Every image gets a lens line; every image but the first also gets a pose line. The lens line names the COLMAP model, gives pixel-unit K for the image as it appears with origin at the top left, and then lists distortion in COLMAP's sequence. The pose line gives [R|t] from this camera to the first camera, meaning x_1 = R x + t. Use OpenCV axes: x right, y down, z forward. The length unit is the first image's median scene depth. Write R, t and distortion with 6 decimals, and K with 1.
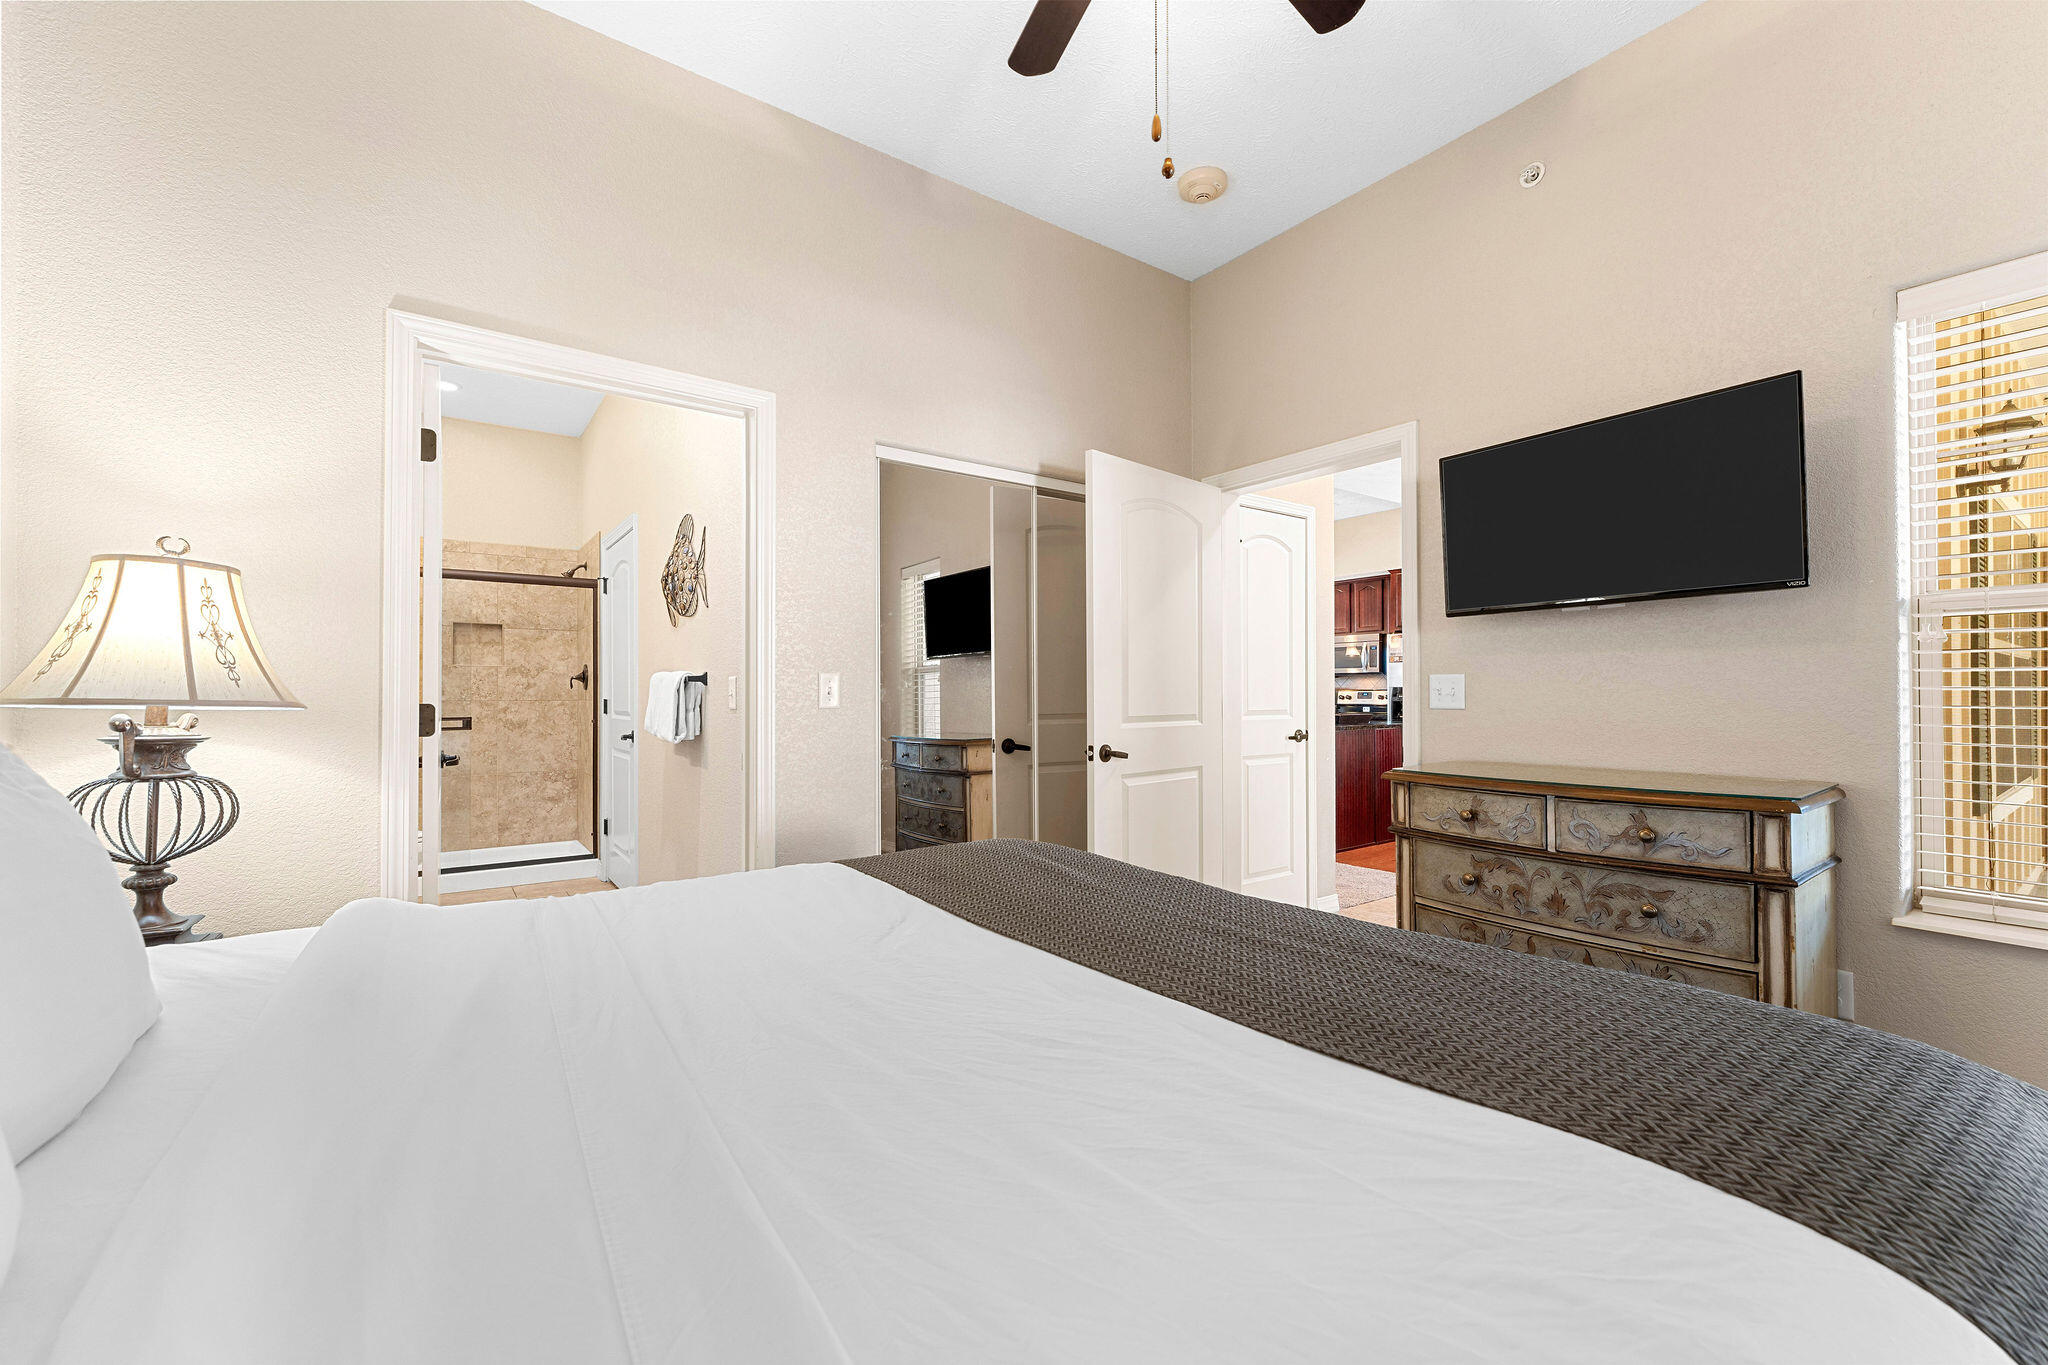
lens RADIAL K [[834.0, 0, 1024.0], [0, 834.0, 682.5], [0, 0, 1]] dist [-0.001002, -0.000078]
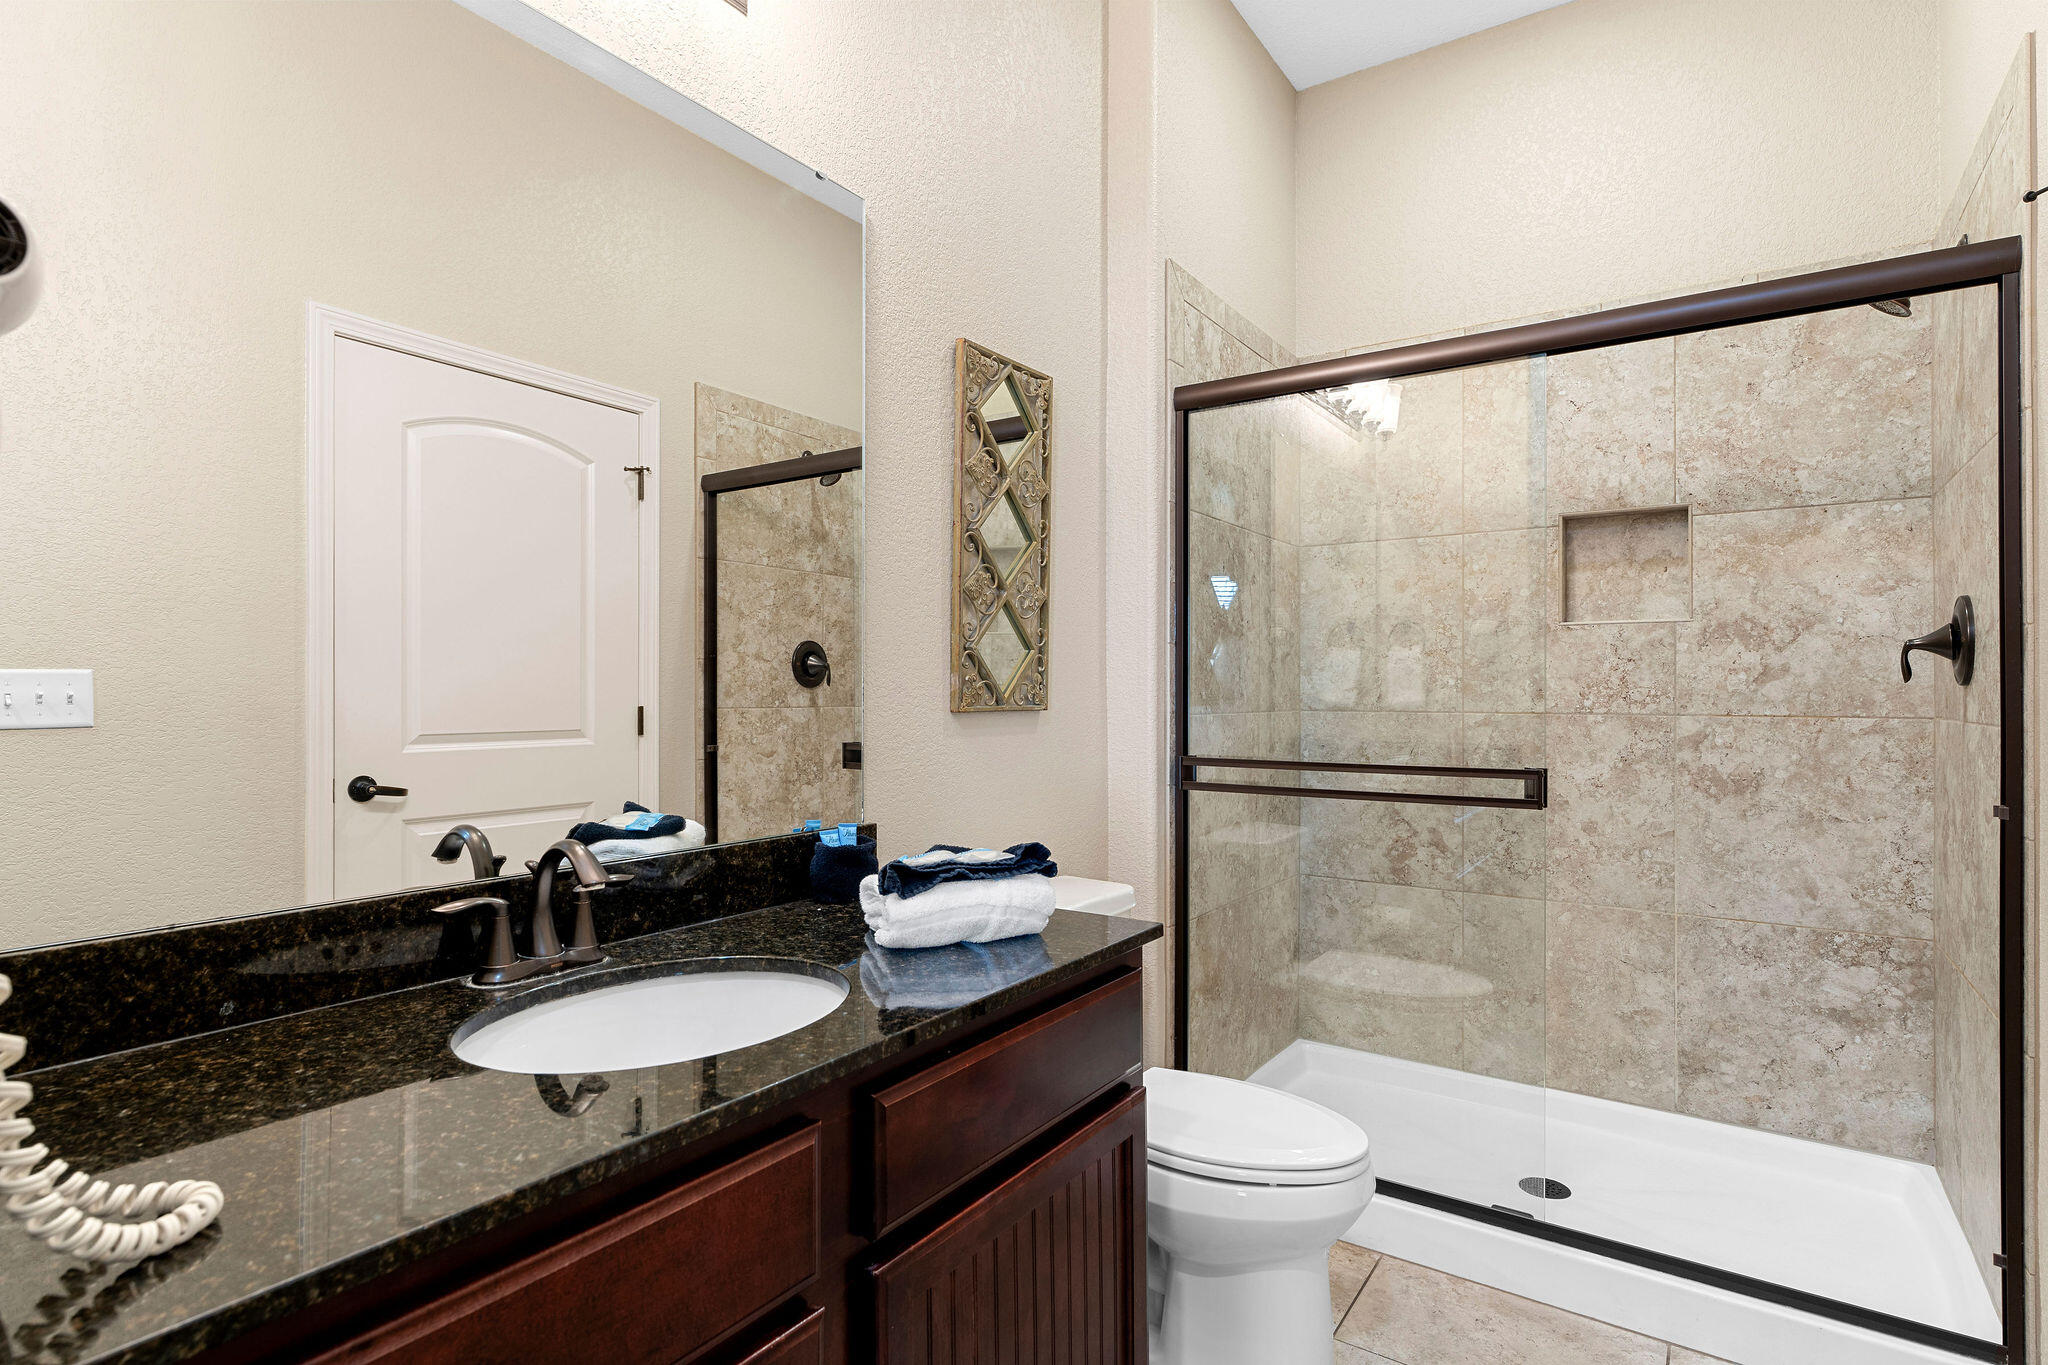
lens RADIAL K [[1008.9, 0, 1024.0], [0, 1008.9, 682.5], [0, 0, 1]] dist [-0.003037, -0.000808]
pose [[0.331628, 0.001000, -0.943410, -0.304176], [0.010442, 0.999934, 0.004731, 0.002528], [0.943352, -0.011420, 0.331596, 0.574967]]
